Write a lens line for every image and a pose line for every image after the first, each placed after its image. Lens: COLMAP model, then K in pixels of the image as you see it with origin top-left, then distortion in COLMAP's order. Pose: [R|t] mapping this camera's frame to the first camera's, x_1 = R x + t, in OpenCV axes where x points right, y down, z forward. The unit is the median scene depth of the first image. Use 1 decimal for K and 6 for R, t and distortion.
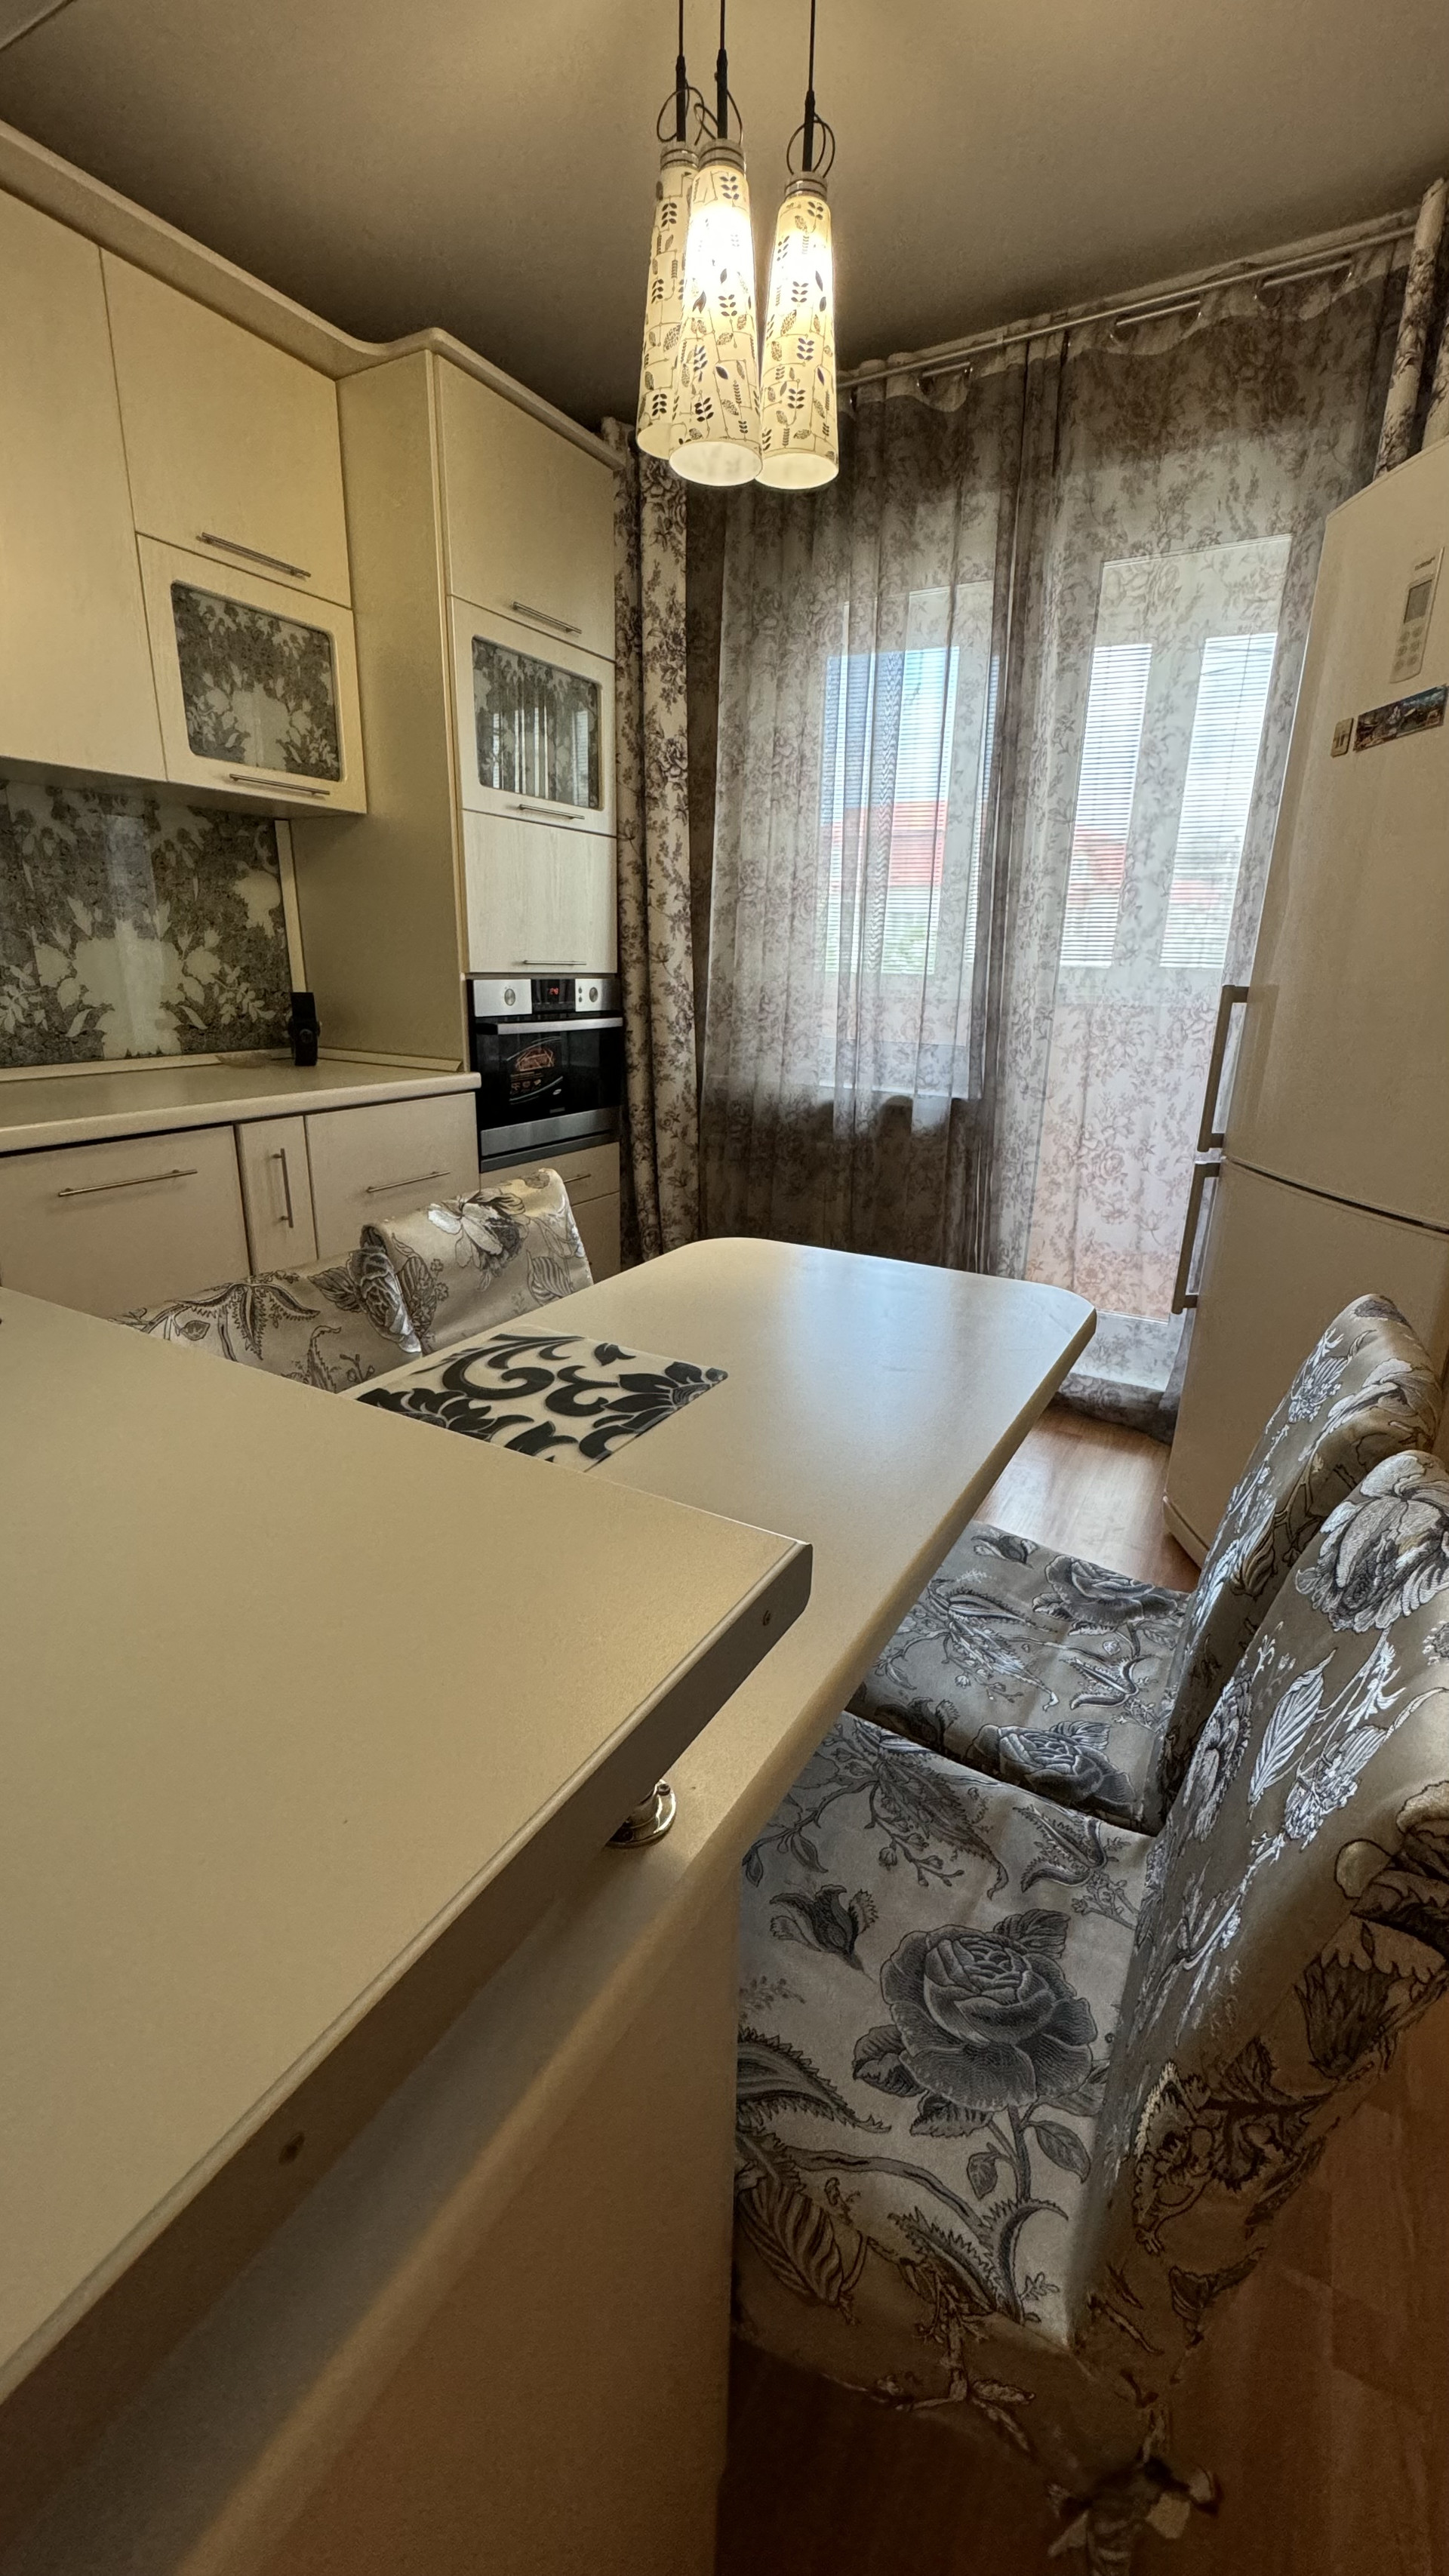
lens RADIAL K [[1032.4, 0, 727.1], [0, 1032.4, 1285.9], [0, 0, 1]] dist [-0.001771, -0.000247]
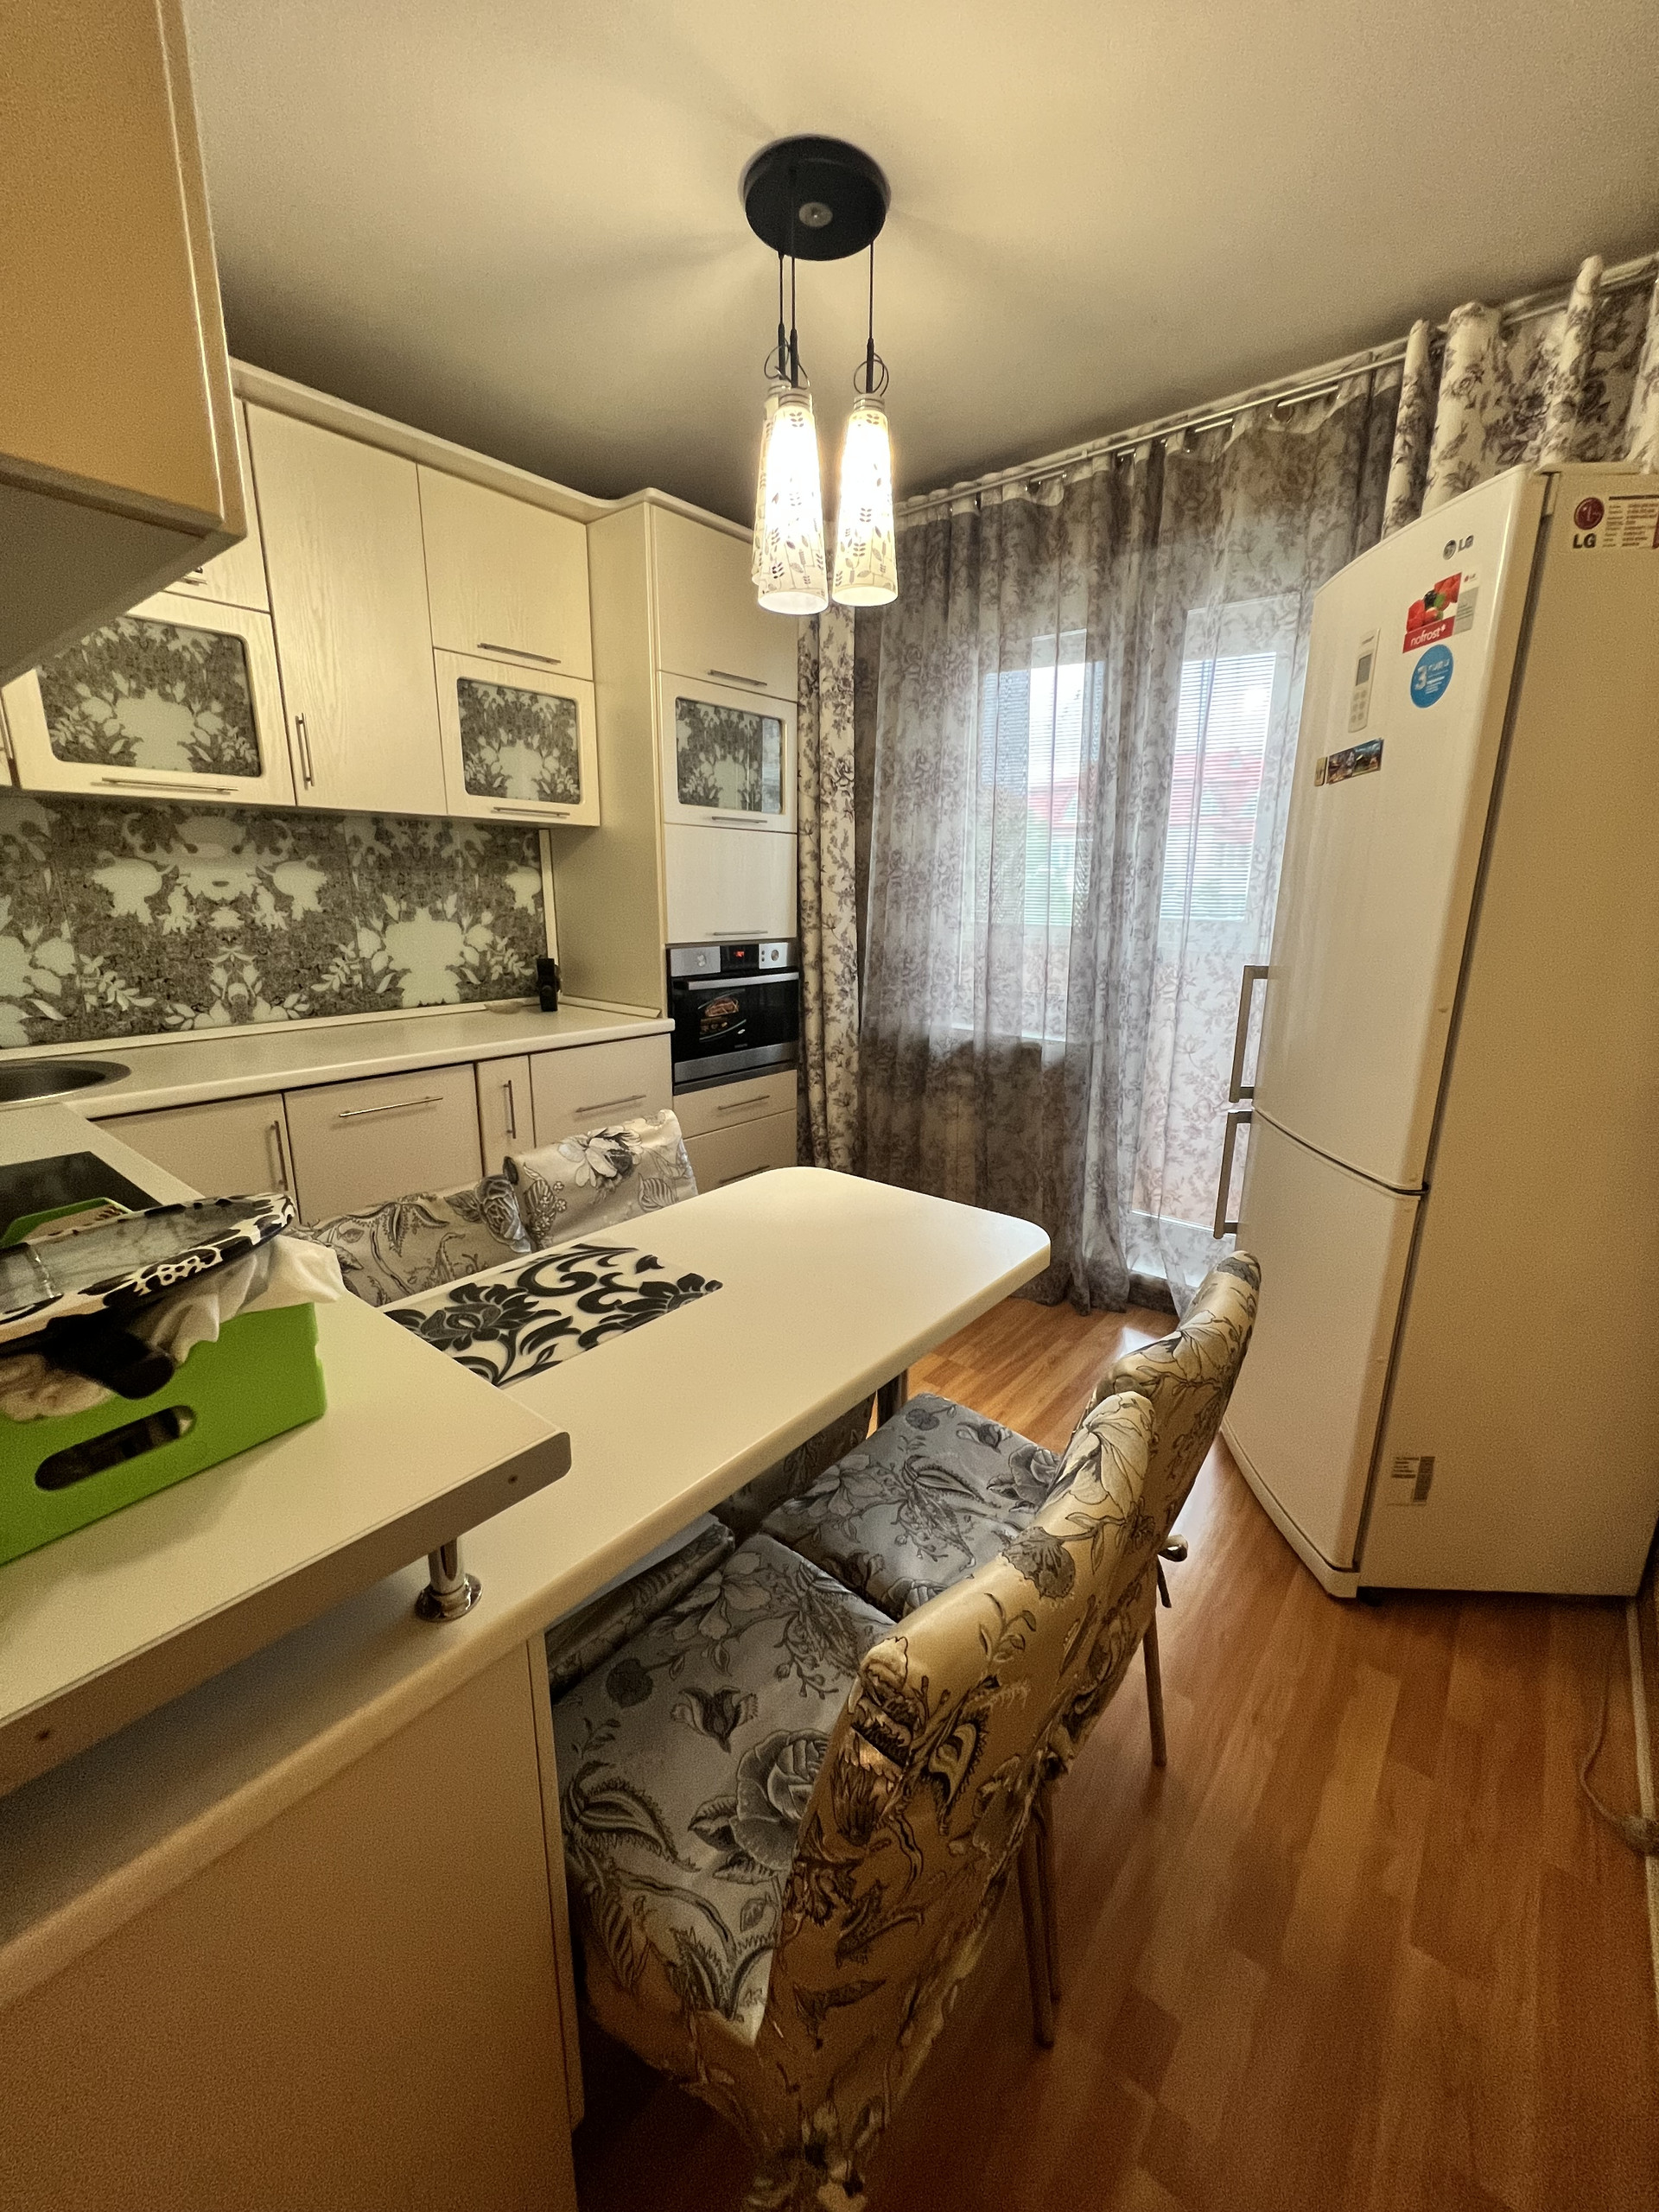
lens RADIAL K [[885.5, 0, 830.5], [0, 885.5, 1106.9], [0, 0, 1]] dist [-0.001900, 0.000350]
pose [[0.987356, 0.028463, -0.155942, 0.144920], [-0.039181, 0.997044, -0.066096, -0.035007], [0.153600, 0.071370, 0.985552, -0.058988]]
